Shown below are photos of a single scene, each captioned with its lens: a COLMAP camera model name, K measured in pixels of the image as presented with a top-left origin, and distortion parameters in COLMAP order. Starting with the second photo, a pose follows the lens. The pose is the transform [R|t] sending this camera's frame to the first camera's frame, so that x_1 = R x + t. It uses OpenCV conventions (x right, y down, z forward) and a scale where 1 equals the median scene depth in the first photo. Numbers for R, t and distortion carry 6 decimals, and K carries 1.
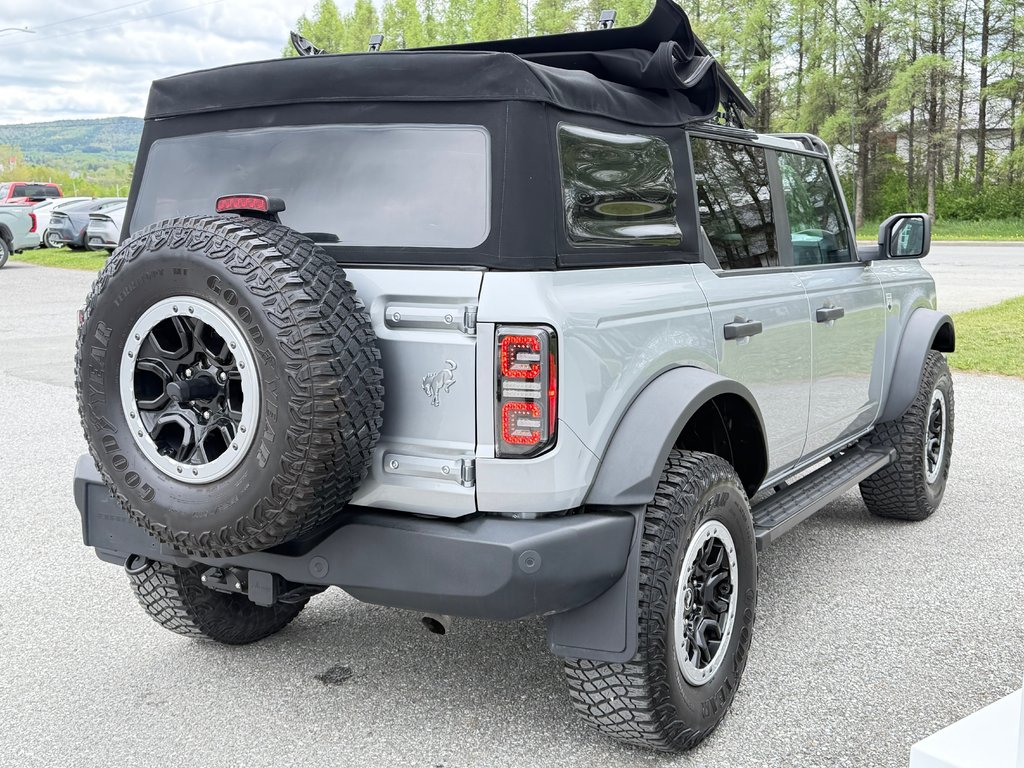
lens RADIAL K [[1287.4, 0, 515.9], [0, 1287.4, 380.5], [0, 0, 1]] dist [-0.044975, 0.000000]
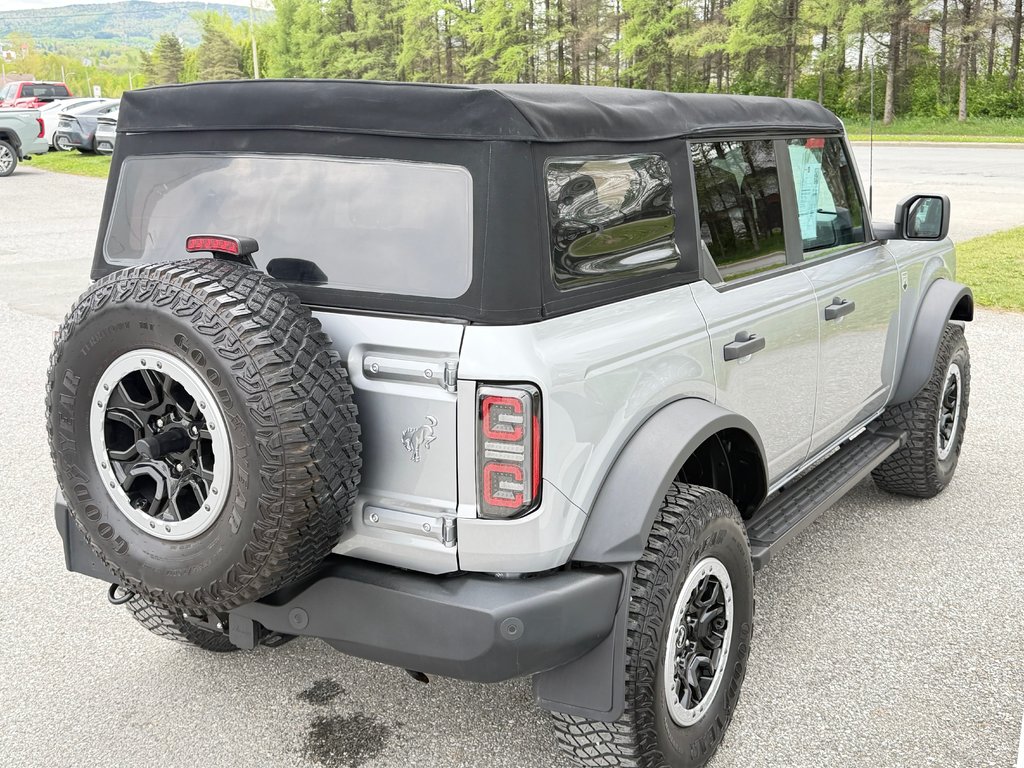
lens RADIAL K [[1287.4, 0, 509.2], [0, 1287.4, 387.5], [0, 0, 1]] dist [-0.044975, 0.000000]
pose [[0.999729, 0.006398, -0.022364, 0.025174], [-0.004063, 0.994680, 0.102935, -0.118192], [0.022903, -0.102816, 0.994437, 0.045297]]
